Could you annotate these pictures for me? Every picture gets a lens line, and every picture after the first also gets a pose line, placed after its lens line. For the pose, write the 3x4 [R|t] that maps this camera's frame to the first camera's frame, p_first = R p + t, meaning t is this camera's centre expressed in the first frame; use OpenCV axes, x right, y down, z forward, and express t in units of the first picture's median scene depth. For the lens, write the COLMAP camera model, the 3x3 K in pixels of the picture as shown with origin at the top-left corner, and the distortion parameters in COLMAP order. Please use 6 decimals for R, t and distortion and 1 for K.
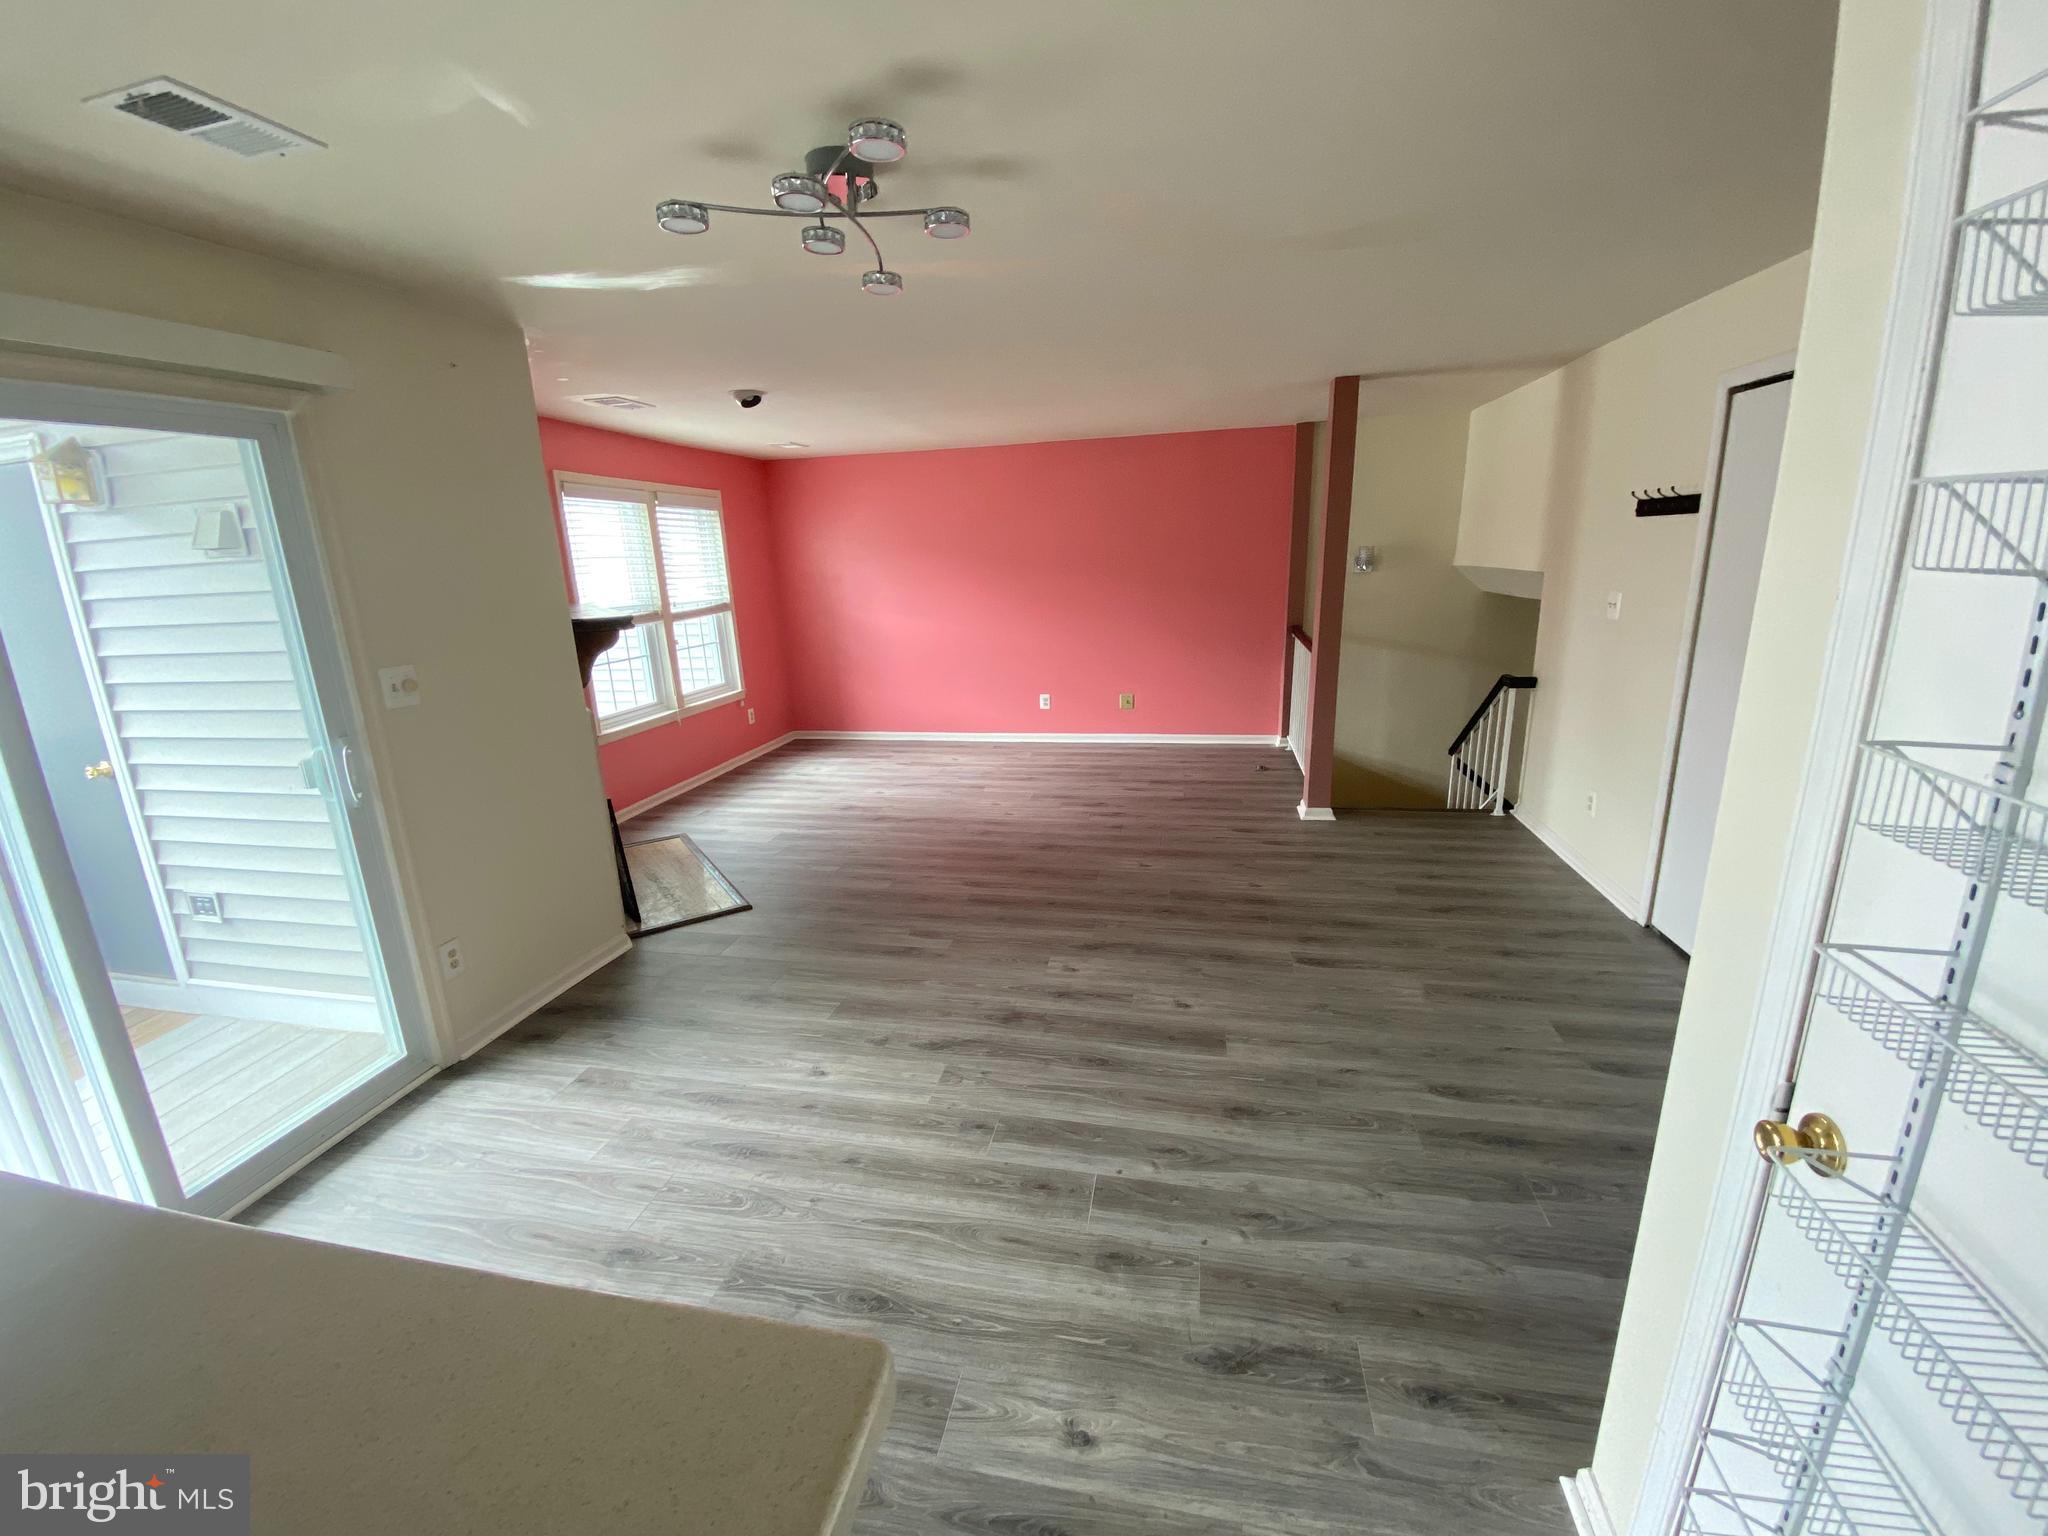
lens RADIAL K [[832.7, 0, 1033.5], [0, 832.7, 756.3], [0, 0, 1]] dist [0.030977, -0.028558]
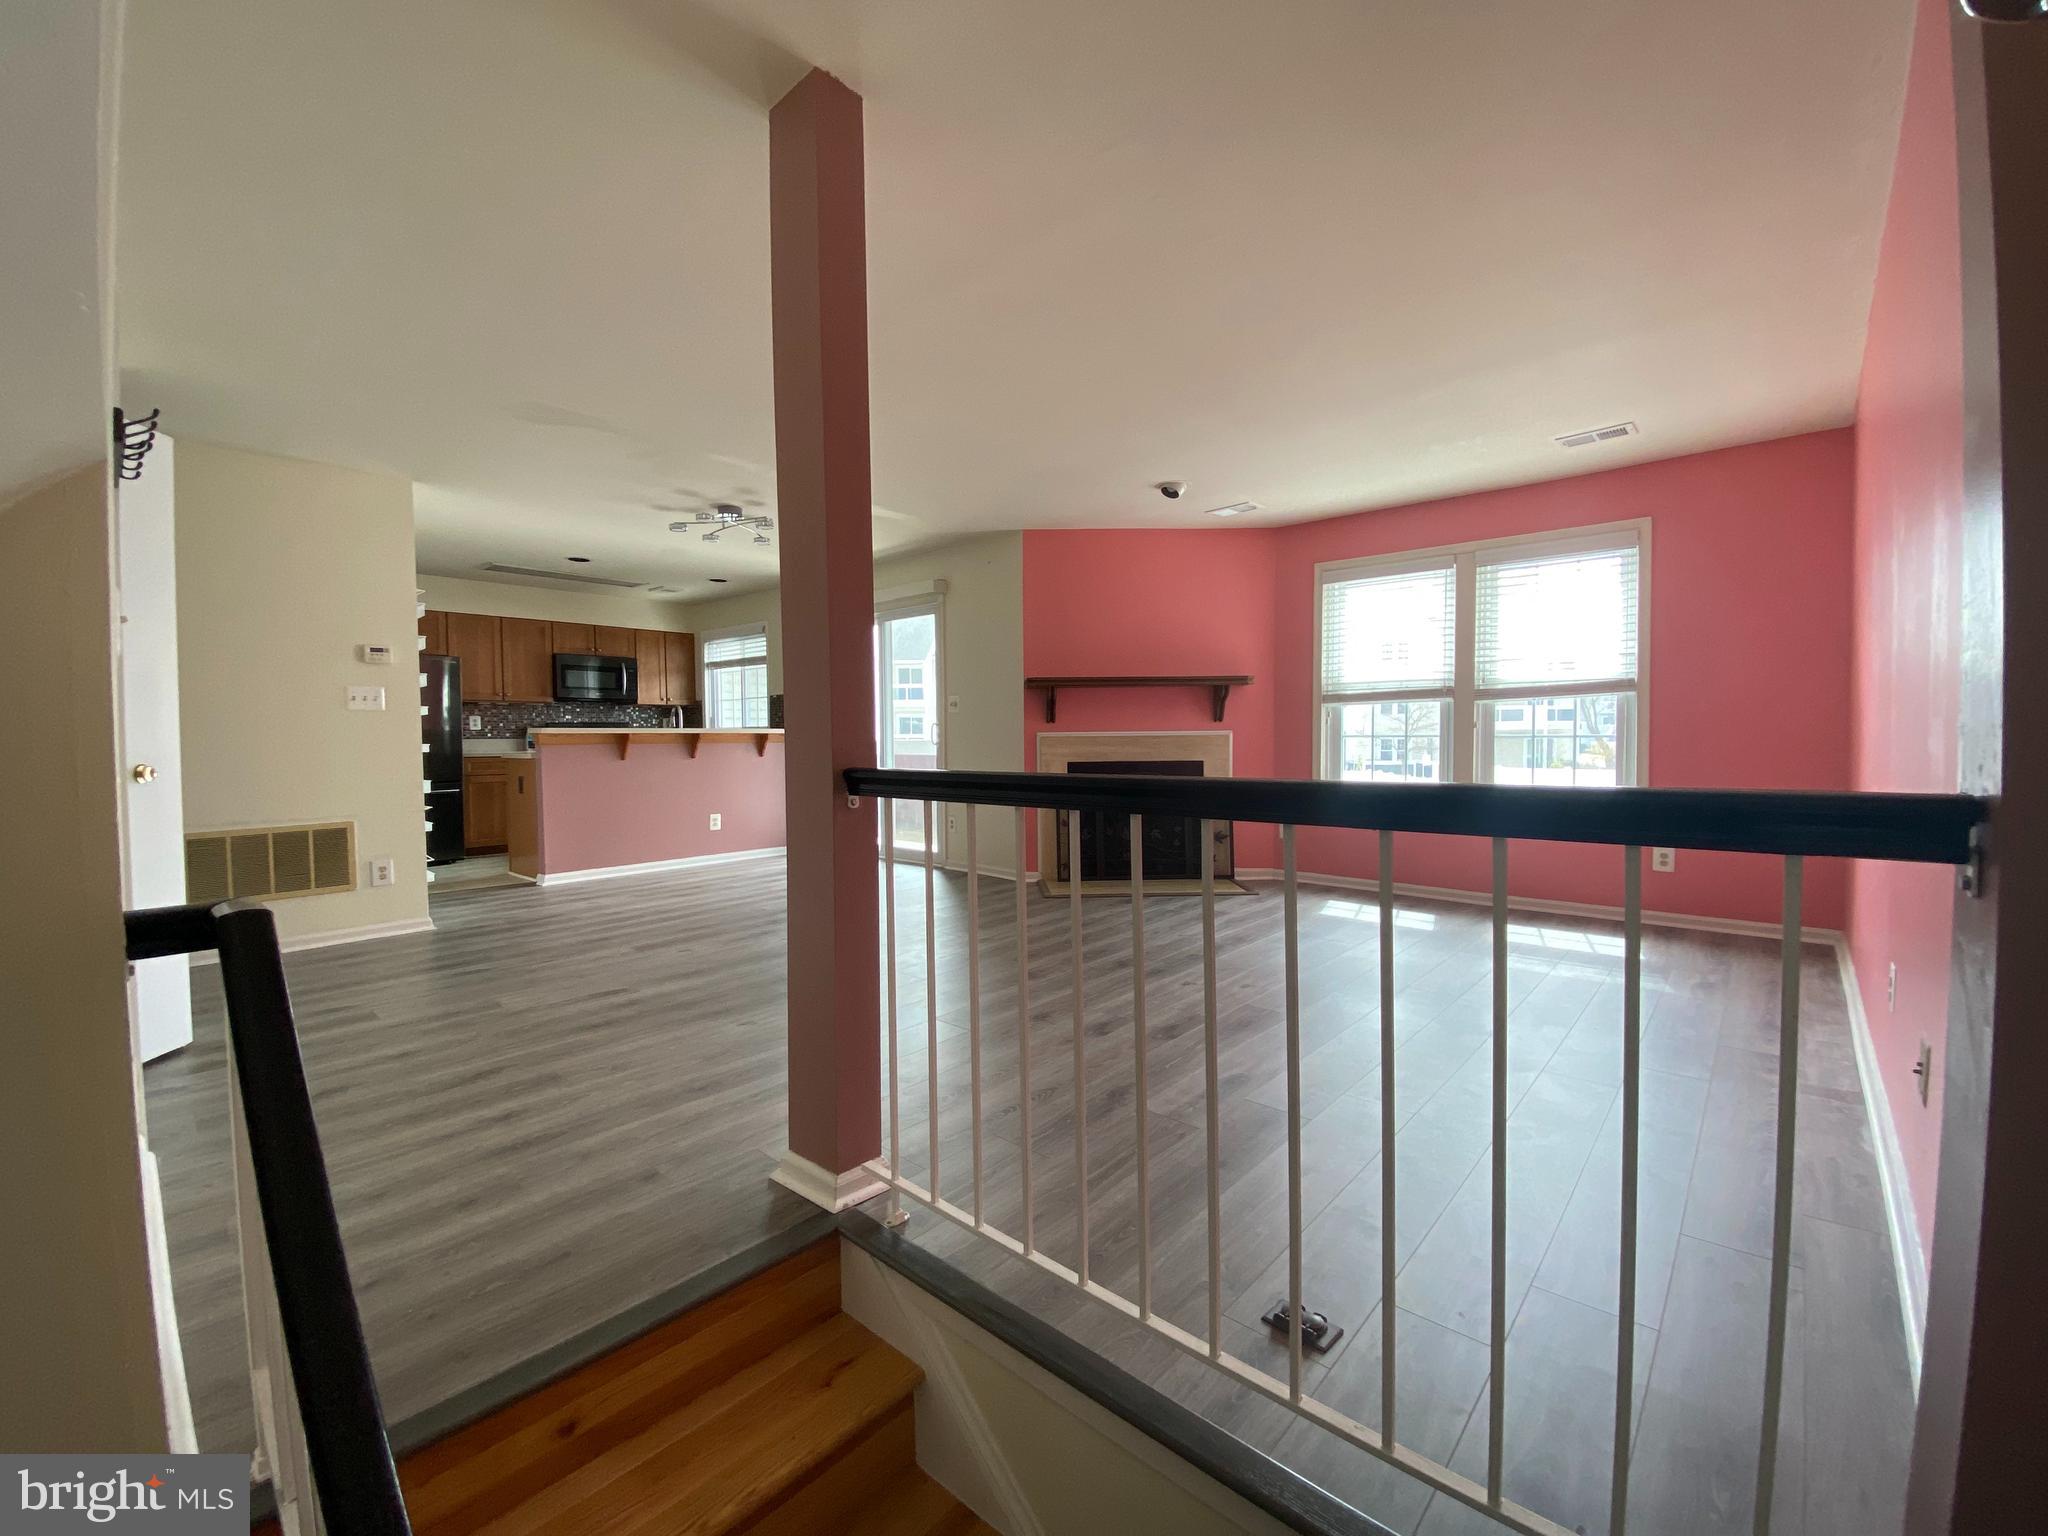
lens RADIAL K [[832.7, 0, 1033.5], [0, 832.7, 756.3], [0, 0, 1]] dist [0.030977, -0.028558]
pose [[-0.507680, 0.070995, -0.858616, 0.539474], [-0.174494, 0.967471, 0.183170, -0.186822], [0.843690, 0.242815, -0.478778, 1.067689]]
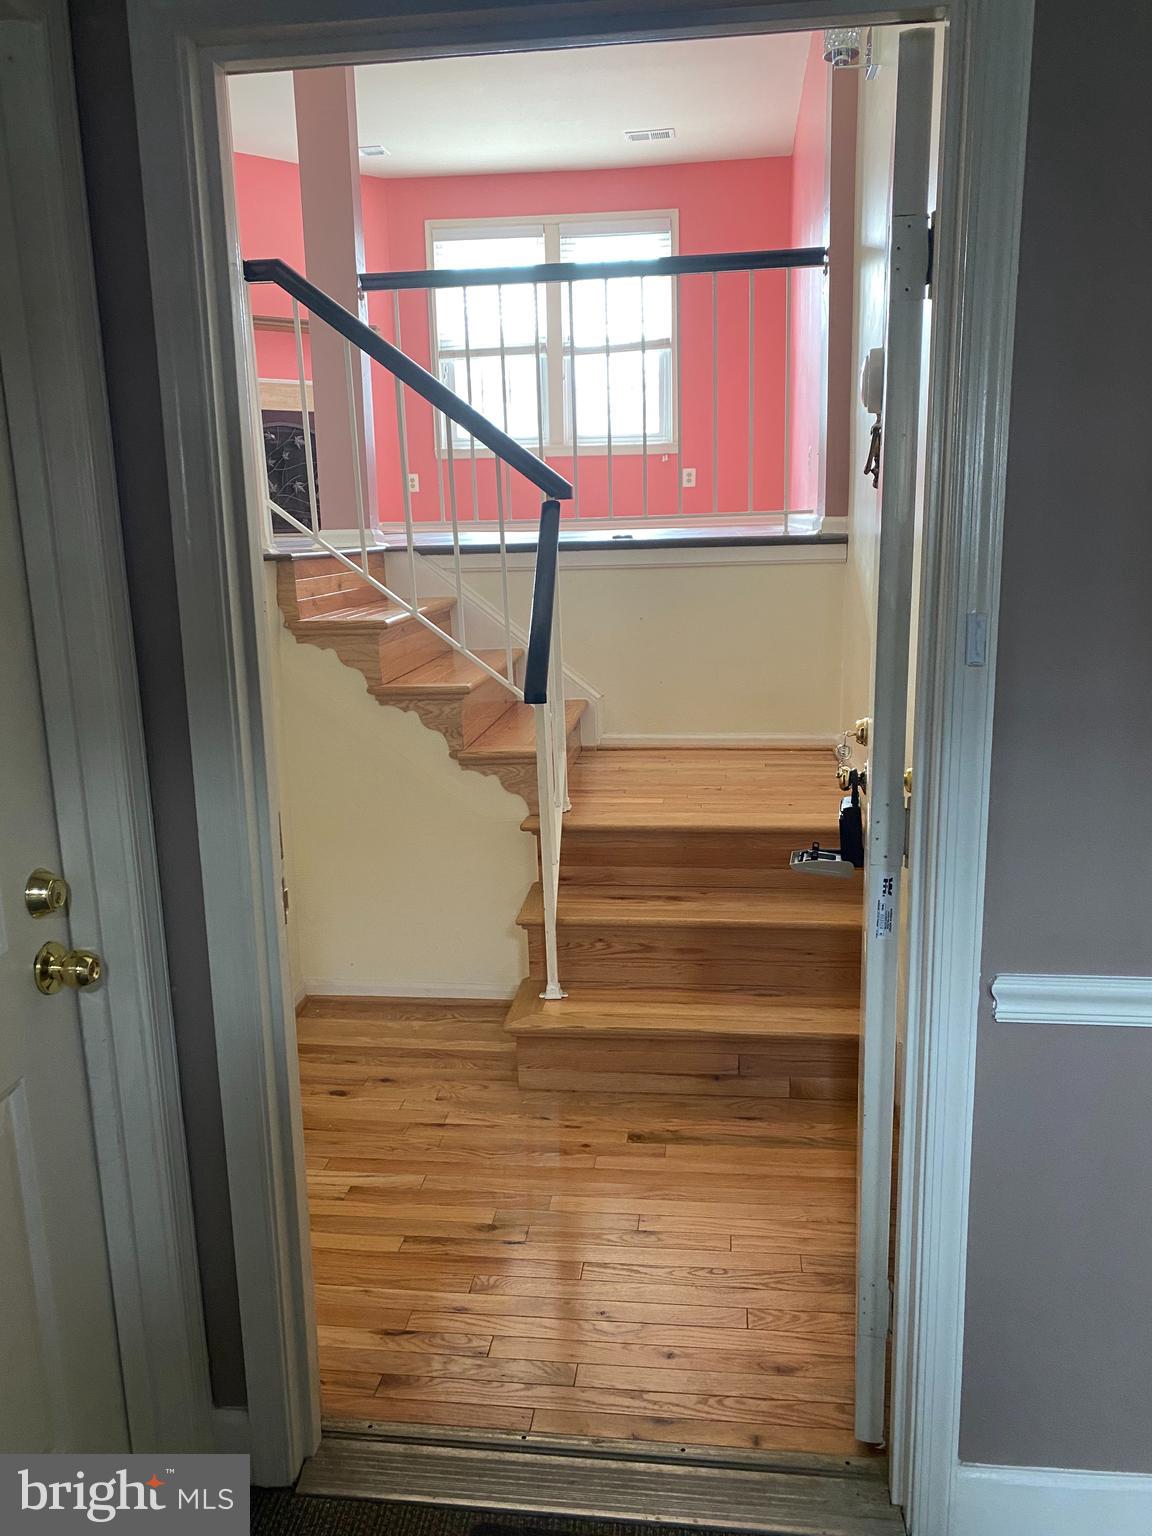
lens RADIAL K [[1181.2, 0, 576.0], [0, 1181.2, 768.0], [0, 0, 1]] dist [0.003921, 0.002642]
pose [[0.073359, 0.253191, -0.964631, 1.095346], [-0.216368, 0.948240, 0.232434, -0.026781], [0.973552, 0.191664, 0.124344, 0.958475]]
